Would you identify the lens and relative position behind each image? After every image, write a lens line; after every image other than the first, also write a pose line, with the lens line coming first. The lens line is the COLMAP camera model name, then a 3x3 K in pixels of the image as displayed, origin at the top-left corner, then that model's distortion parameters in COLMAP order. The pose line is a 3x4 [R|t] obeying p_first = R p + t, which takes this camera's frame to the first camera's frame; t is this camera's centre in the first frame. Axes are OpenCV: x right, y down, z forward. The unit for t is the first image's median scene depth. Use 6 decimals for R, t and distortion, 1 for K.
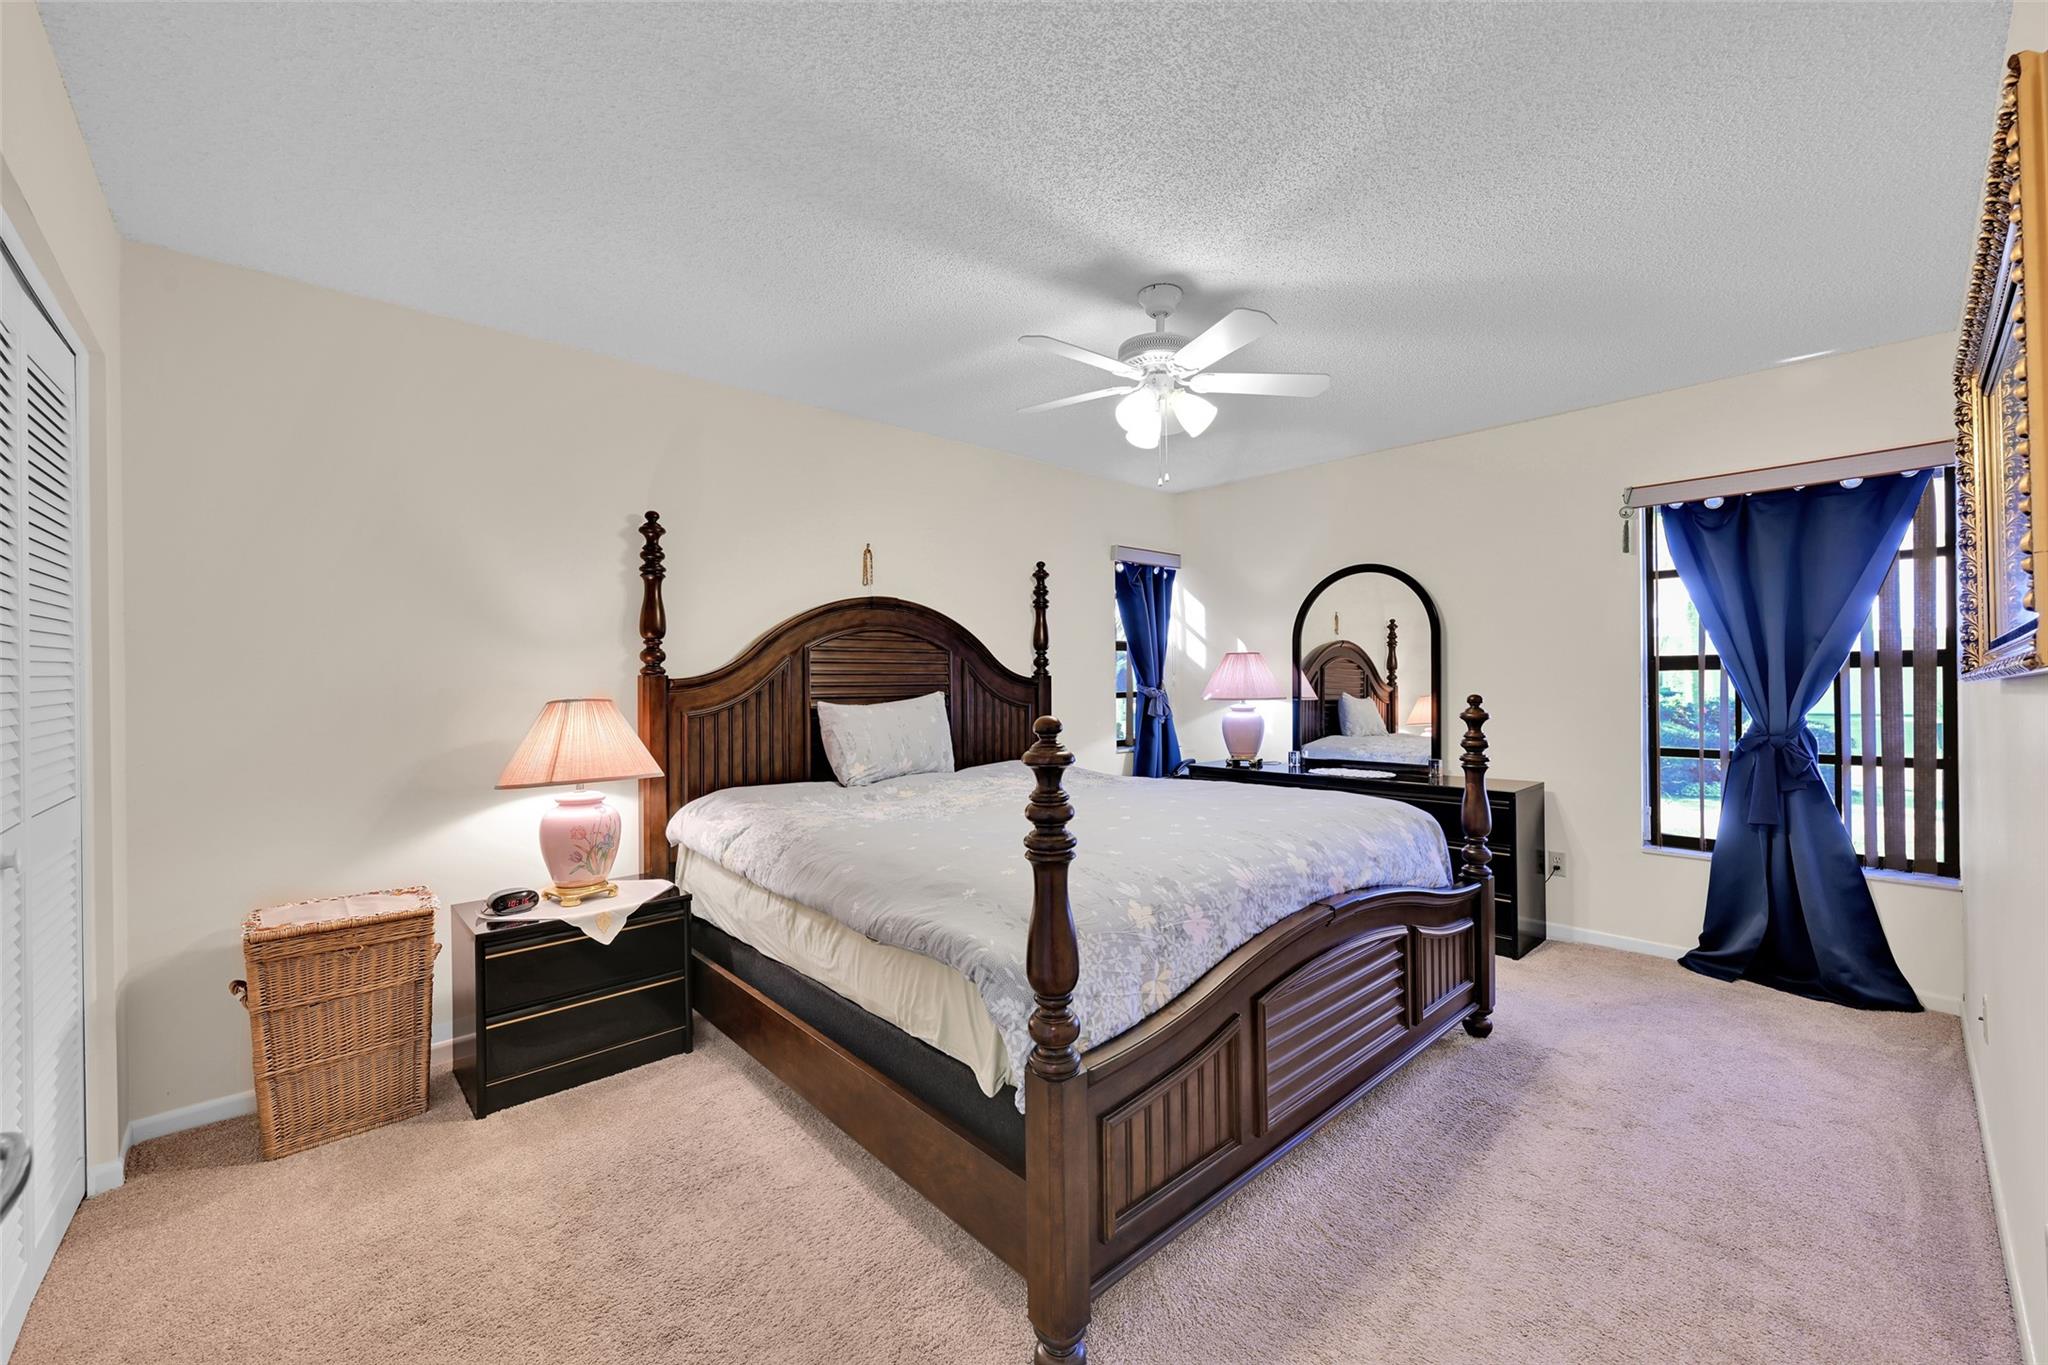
lens RADIAL K [[810.9, 0, 1020.0], [0, 810.9, 682.4], [0, 0, 1]] dist [0.000425, -0.000149]
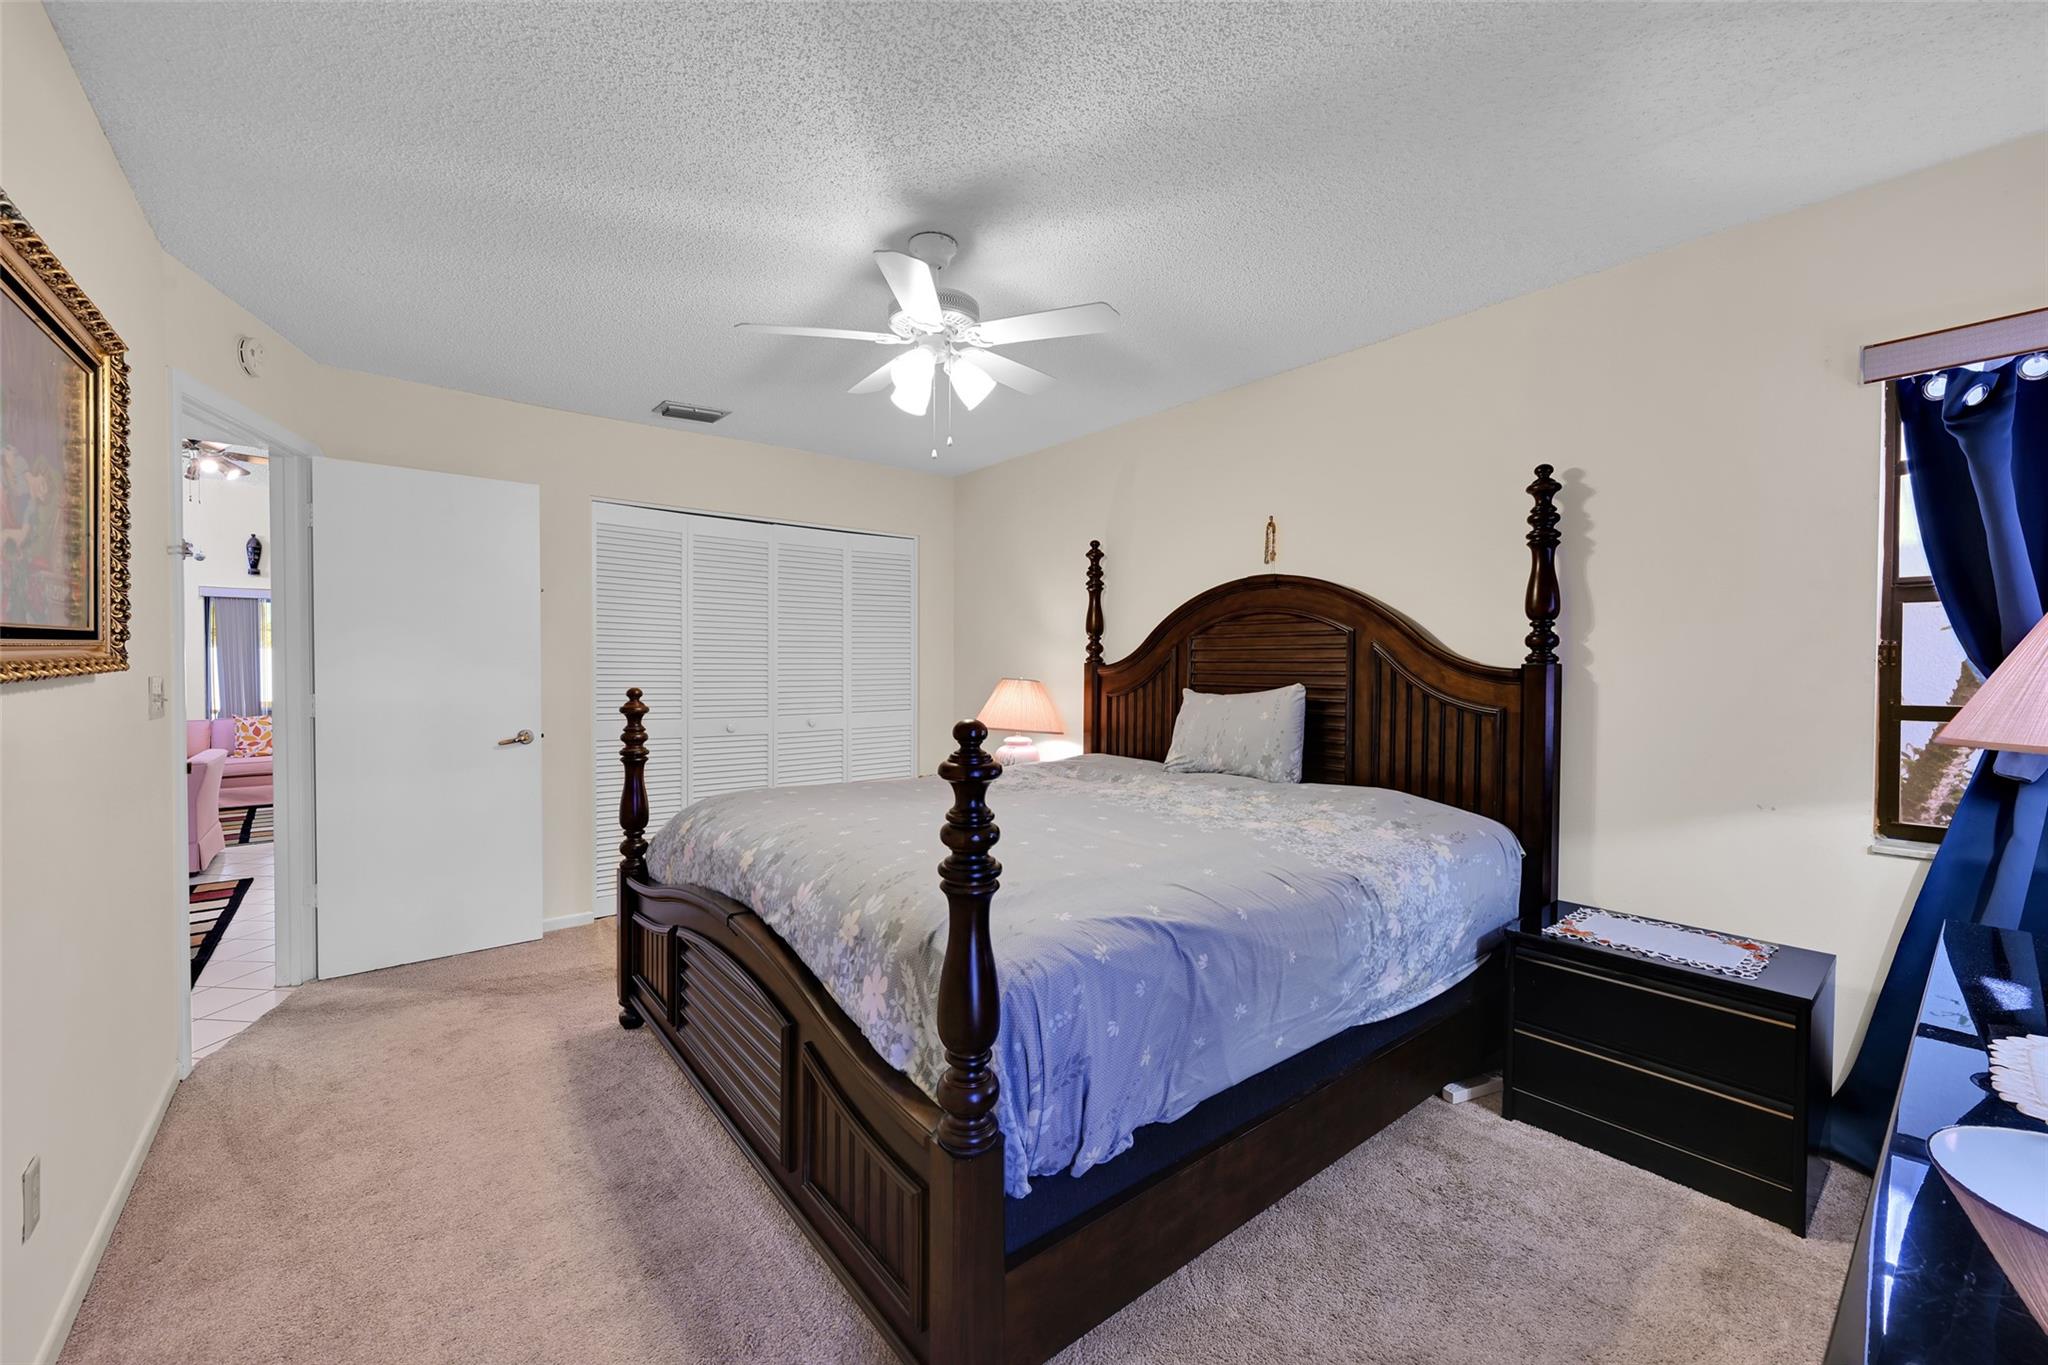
lens RADIAL K [[810.9, 0, 1020.0], [0, 810.9, 682.4], [0, 0, 1]] dist [0.000425, -0.000149]
pose [[-0.046257, 0.033358, -0.998372, 0.779119], [-0.000546, 0.999441, 0.033419, -0.018215], [0.998929, 0.002090, -0.046213, 0.813609]]
